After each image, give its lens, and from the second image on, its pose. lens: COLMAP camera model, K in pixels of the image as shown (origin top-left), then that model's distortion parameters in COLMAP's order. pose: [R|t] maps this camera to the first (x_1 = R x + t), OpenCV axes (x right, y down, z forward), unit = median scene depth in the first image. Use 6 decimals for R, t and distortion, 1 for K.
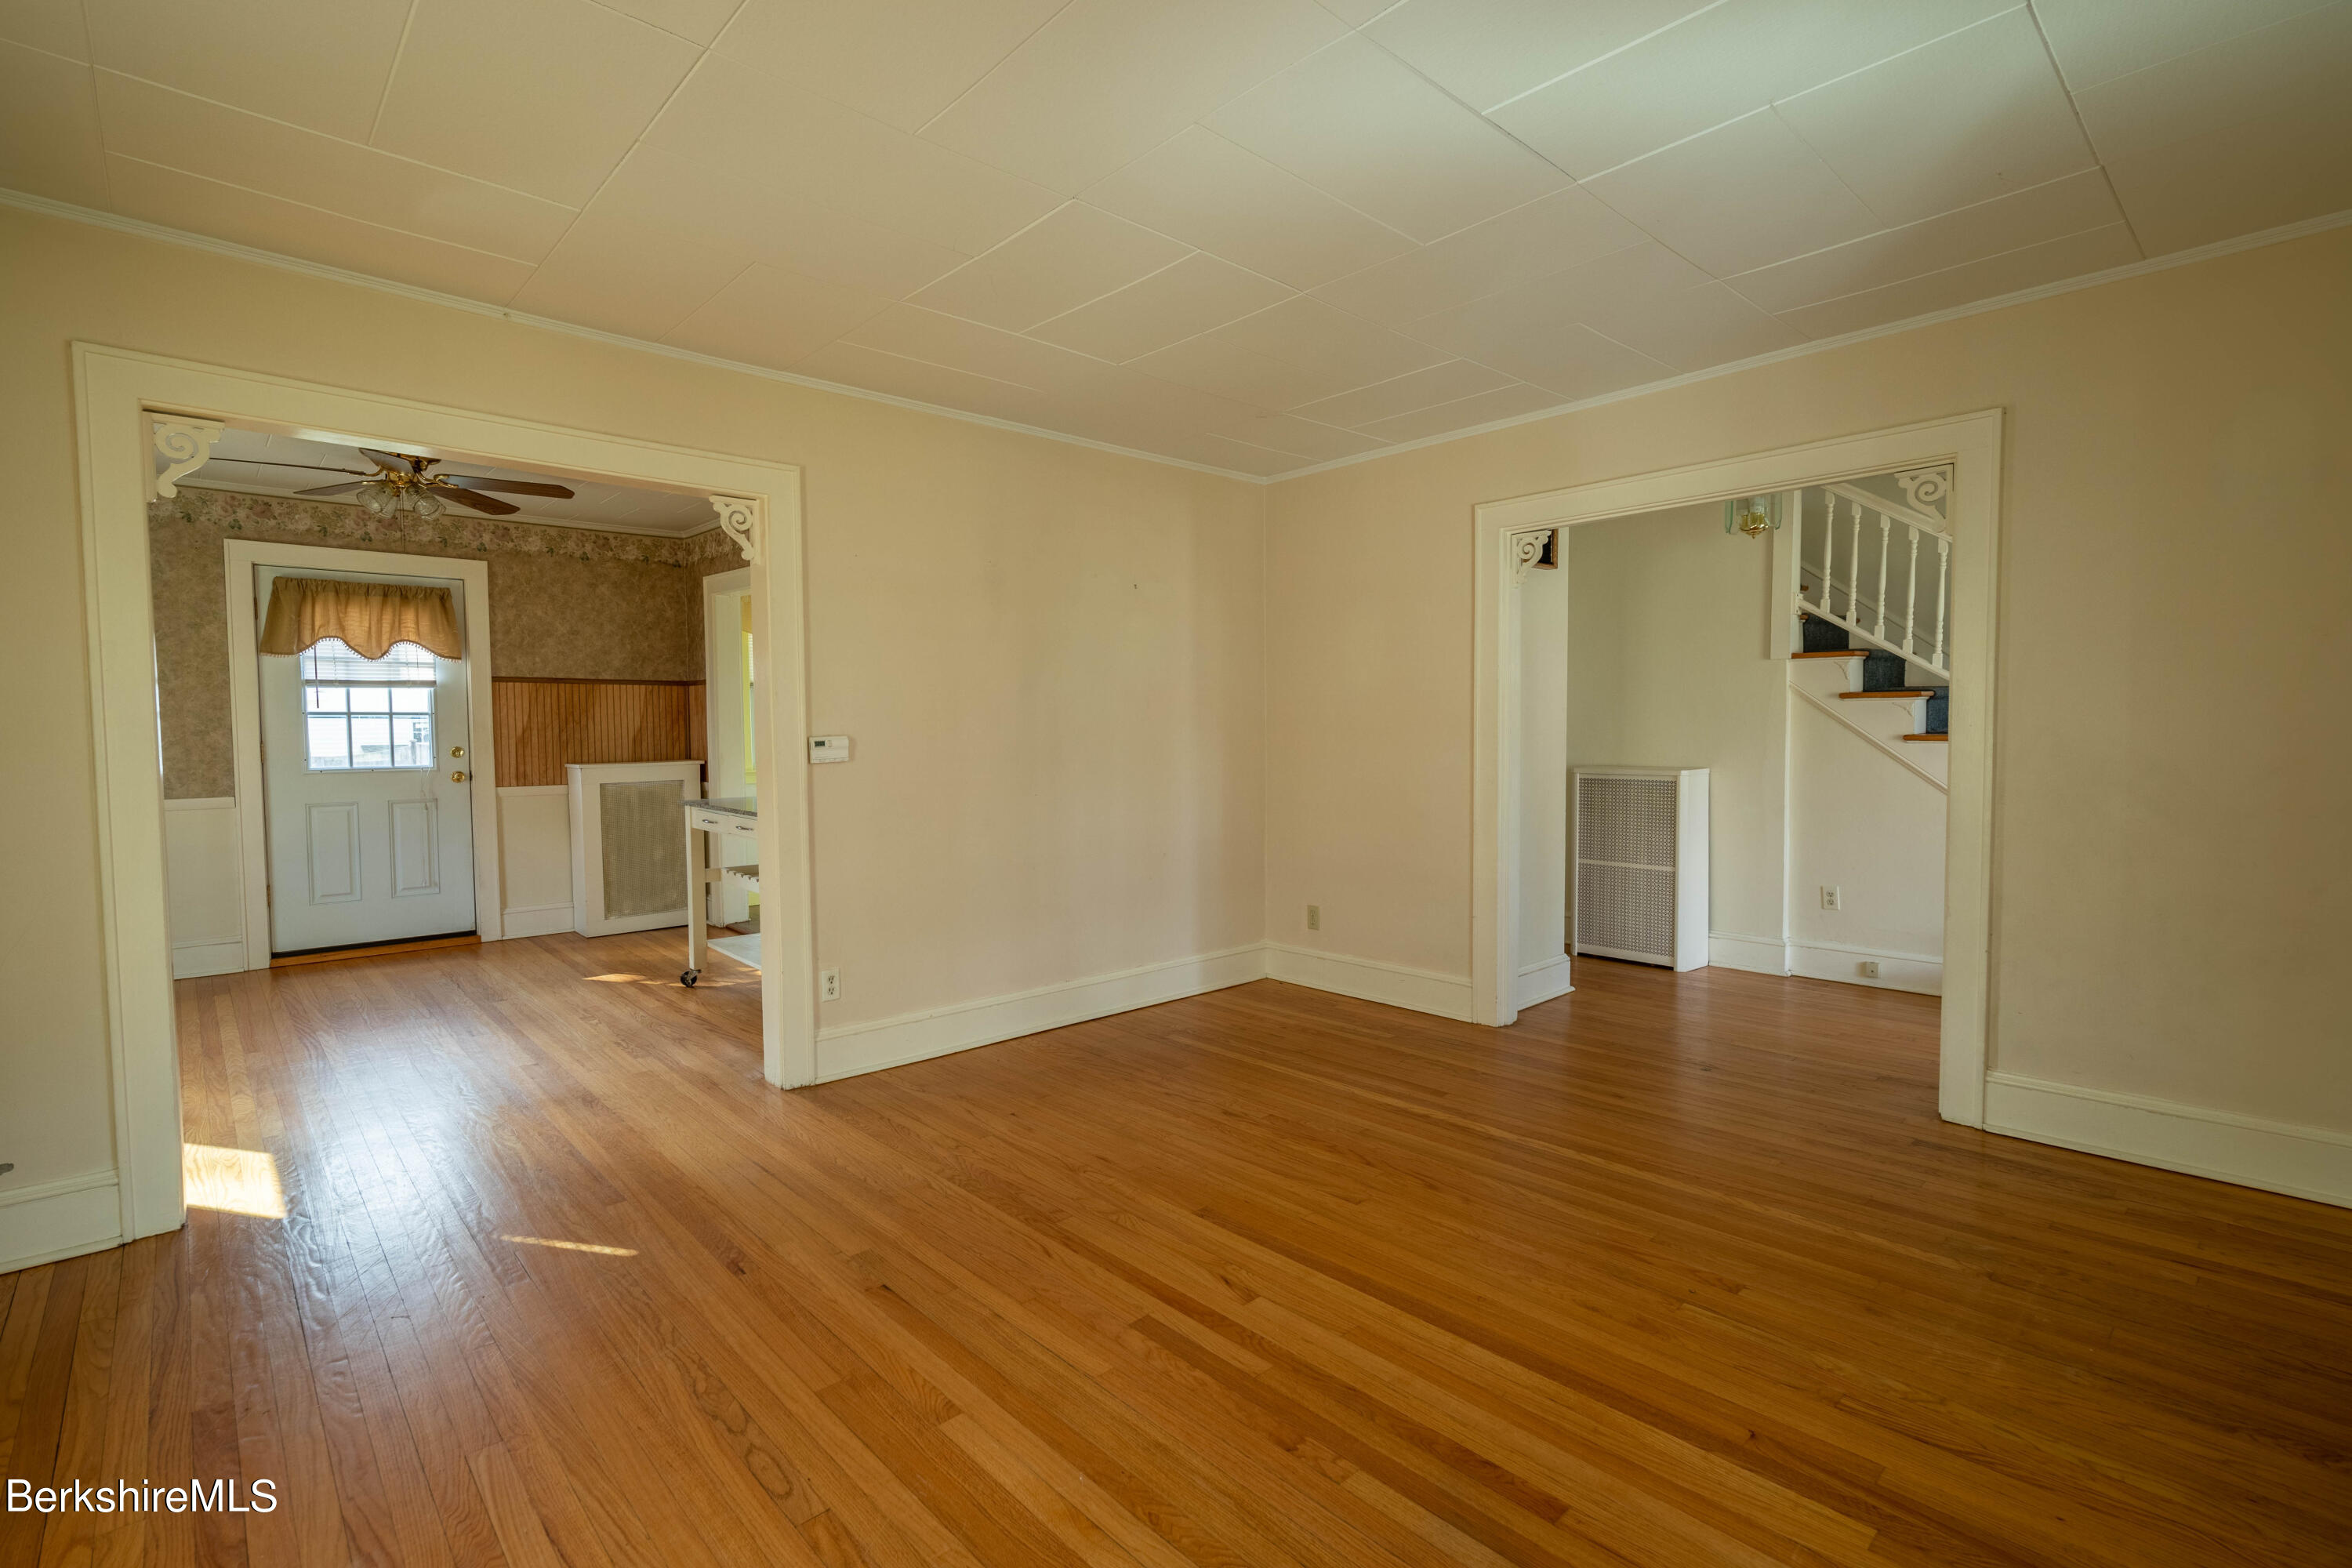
lens RADIAL K [[1076.8, 0, 1180.9], [0, 1076.8, 777.6], [0, 0, 1]] dist [-0.000986, -0.000448]
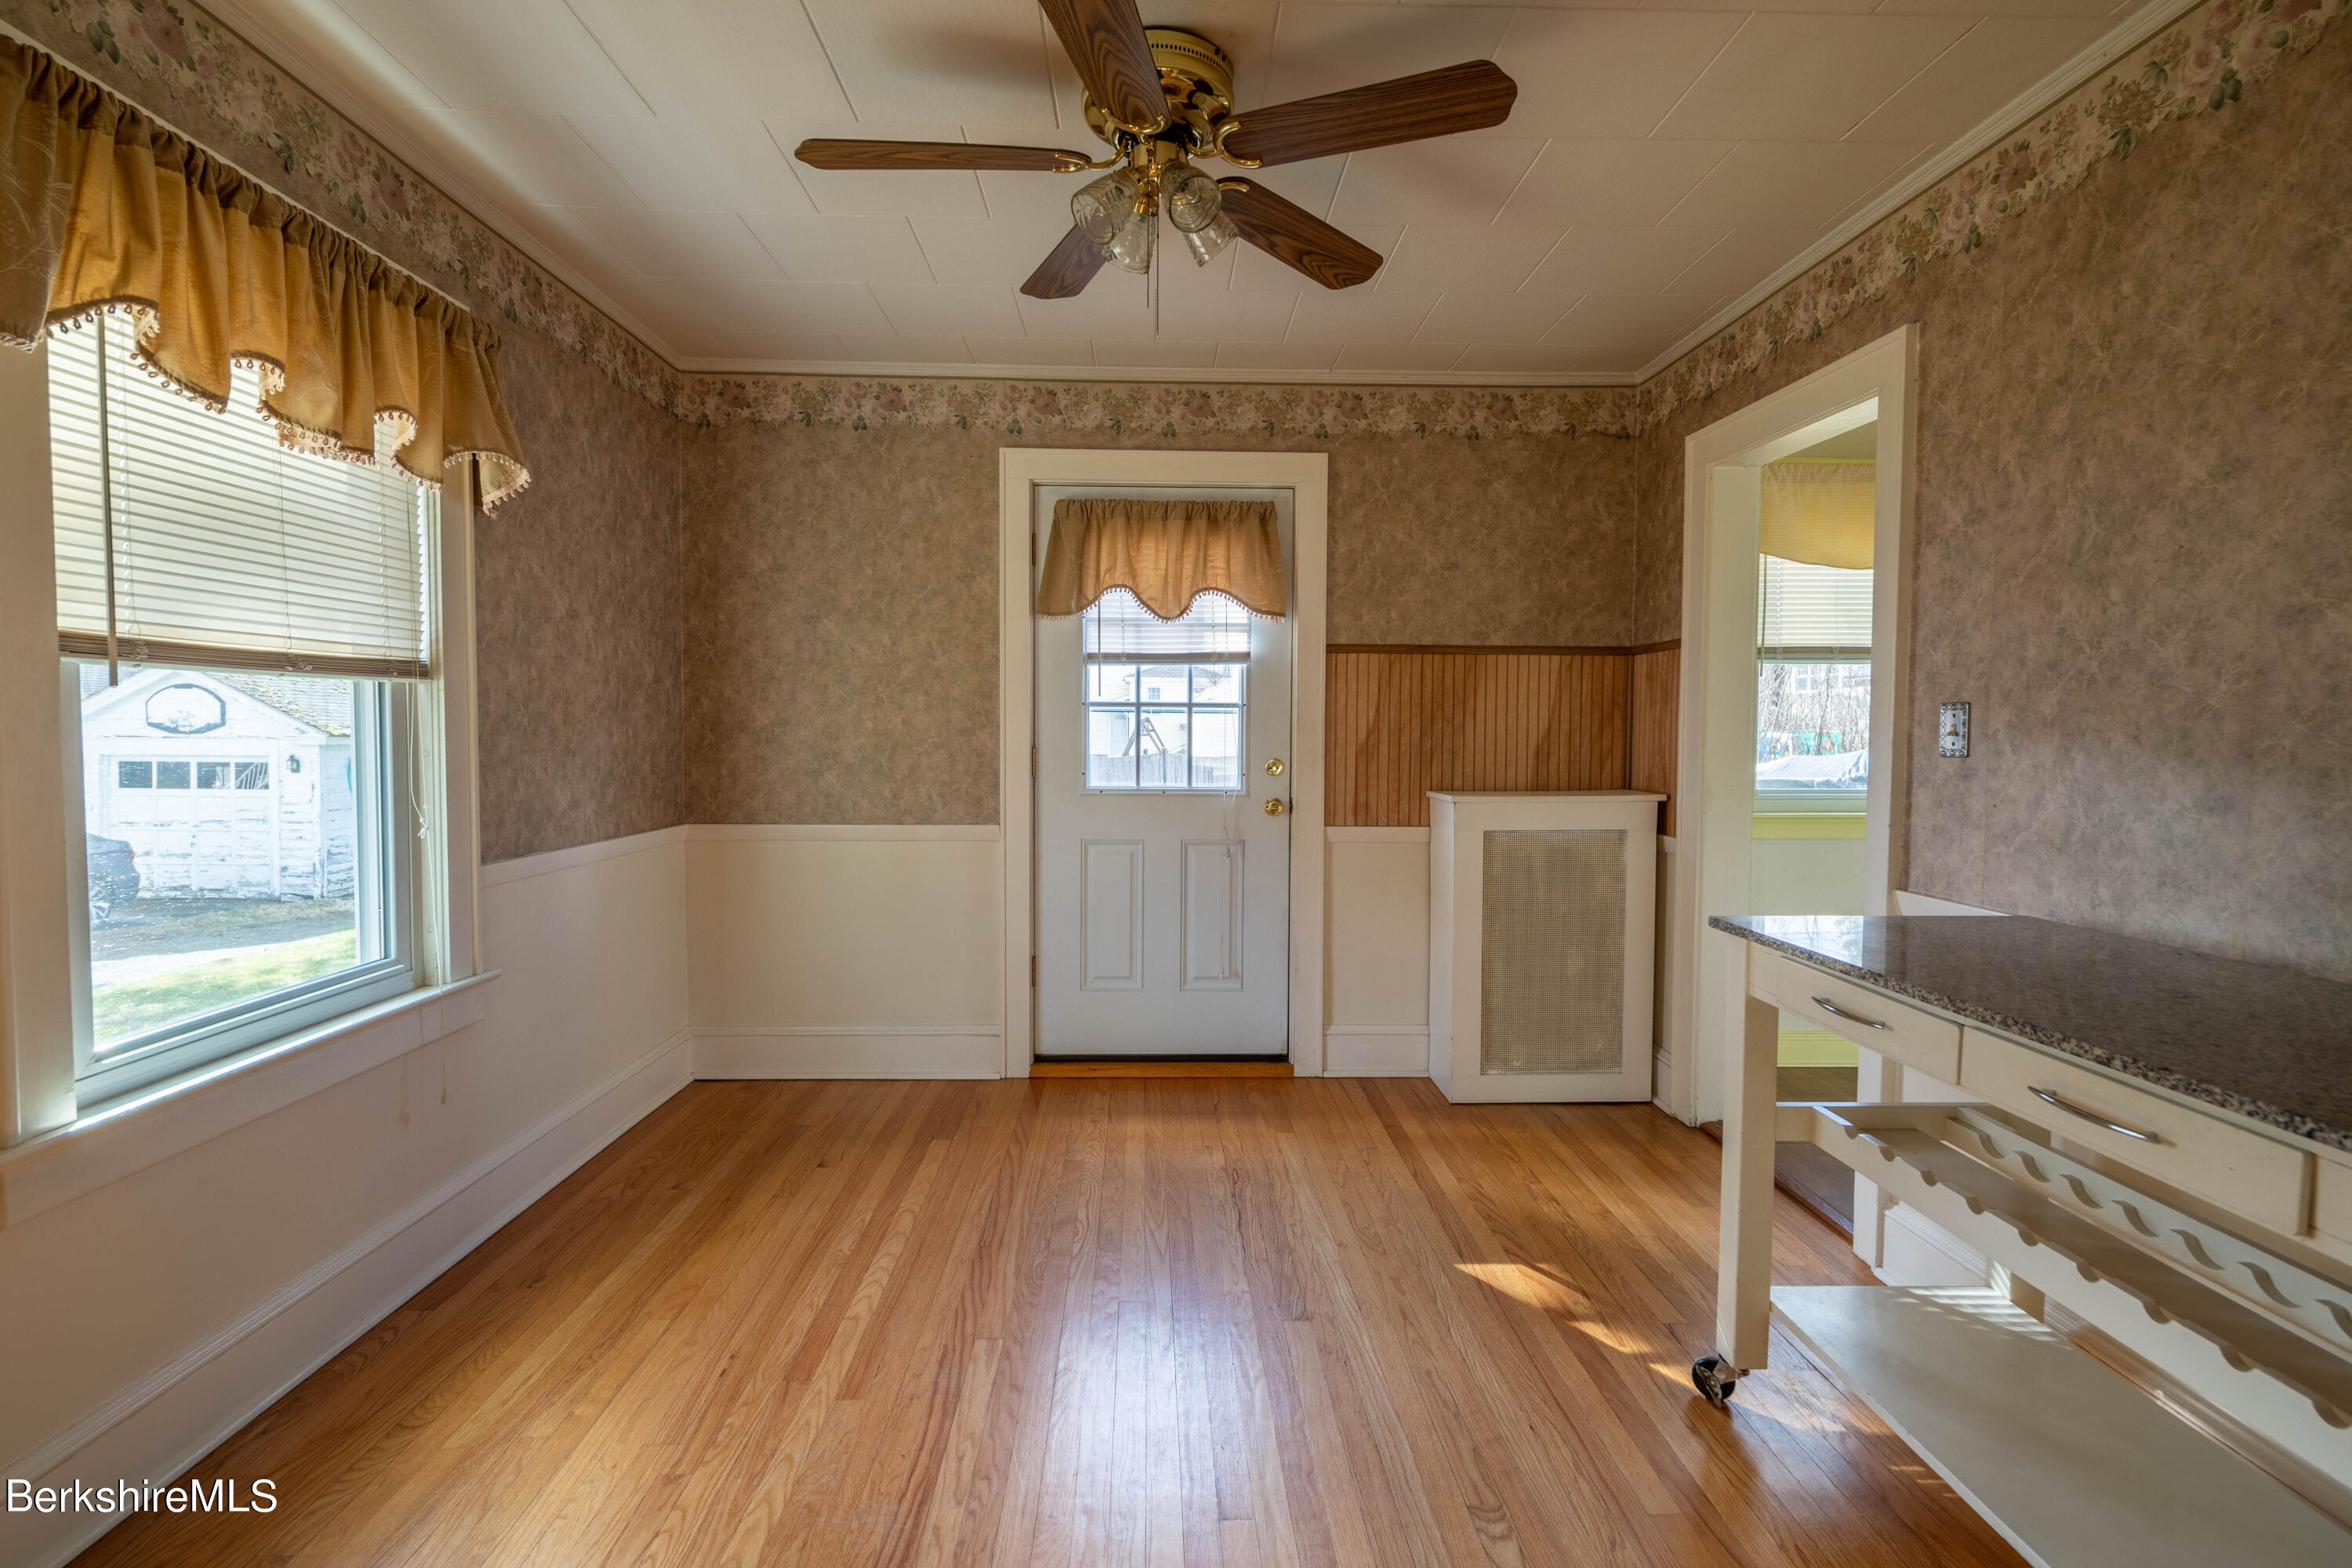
lens RADIAL K [[1076.8, 0, 1178.2], [0, 1076.8, 776.7], [0, 0, 1]] dist [-0.000986, -0.000448]
pose [[0.750811, 0.035729, -0.659550, -0.306620], [-0.041994, 0.999098, 0.006318, -0.019894], [0.659180, 0.022954, 0.751634, 0.501025]]
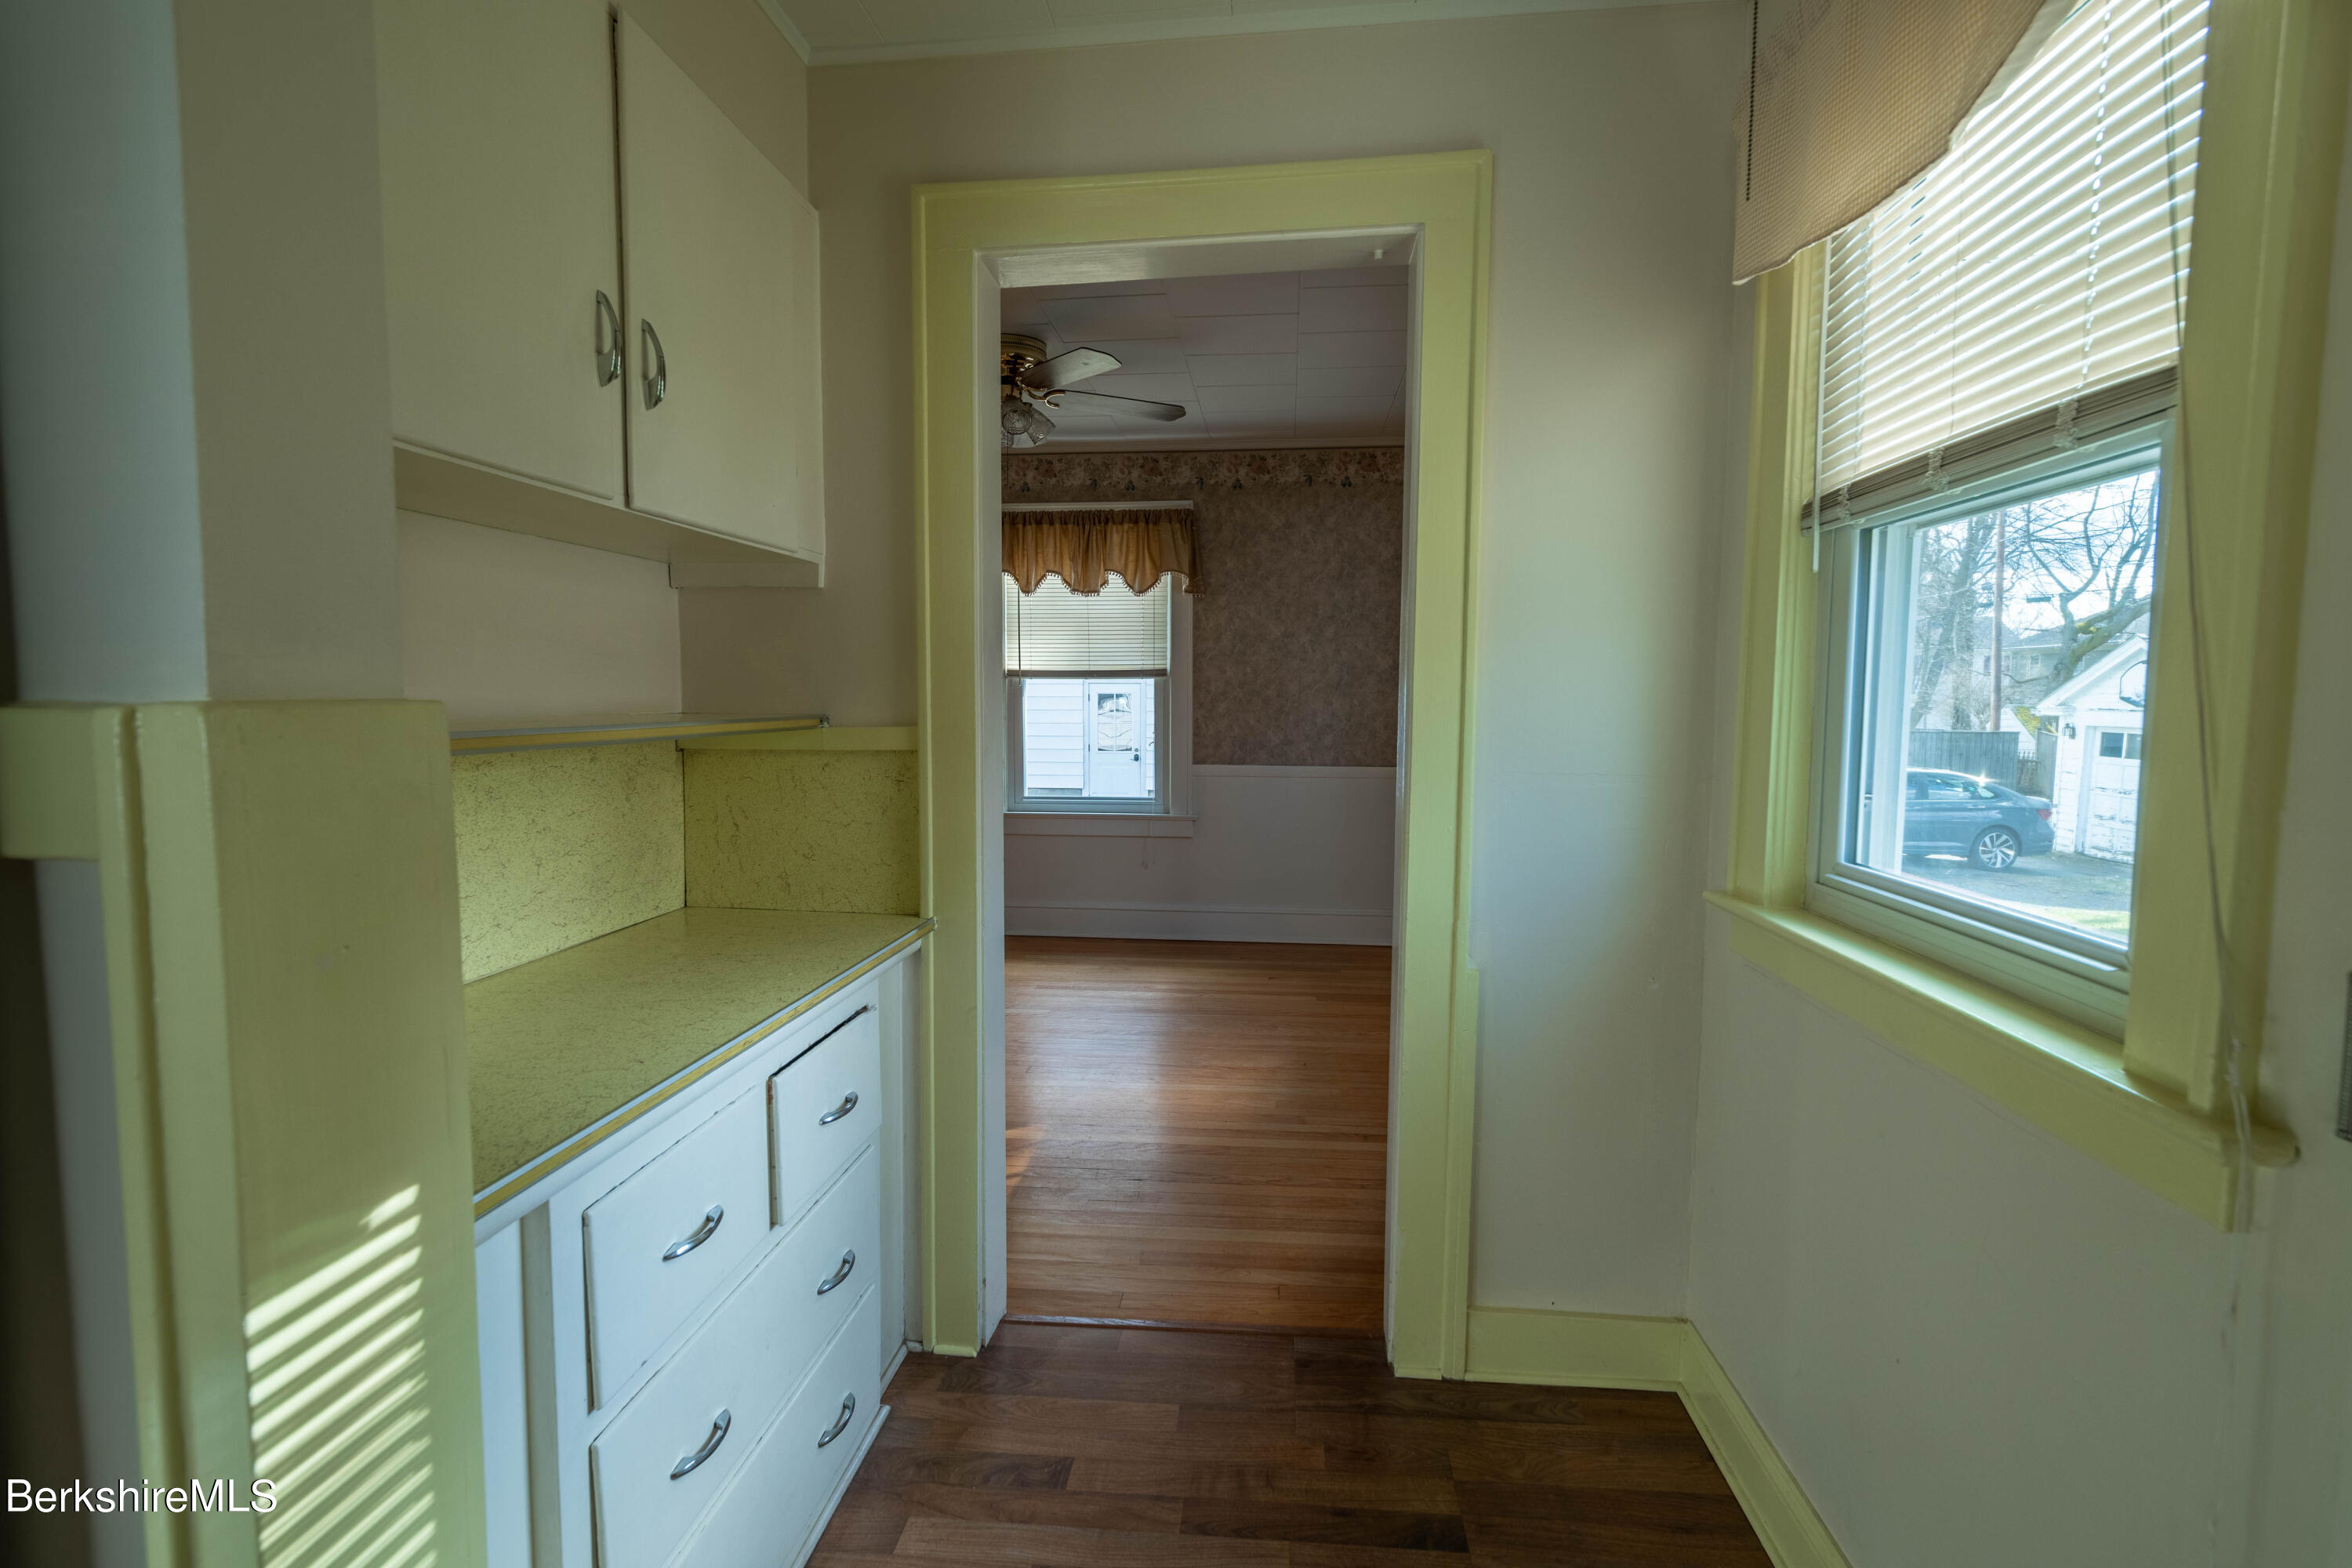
lens RADIAL K [[1076.8, 0, 1186.2], [0, 1076.8, 788.3], [0, 0, 1]] dist [-0.000986, -0.000448]
pose [[-0.747476, 0.058156, -0.661738, -0.192498], [-0.033192, 0.991646, 0.124642, -0.061842], [0.663459, 0.115132, -0.739302, 1.297012]]
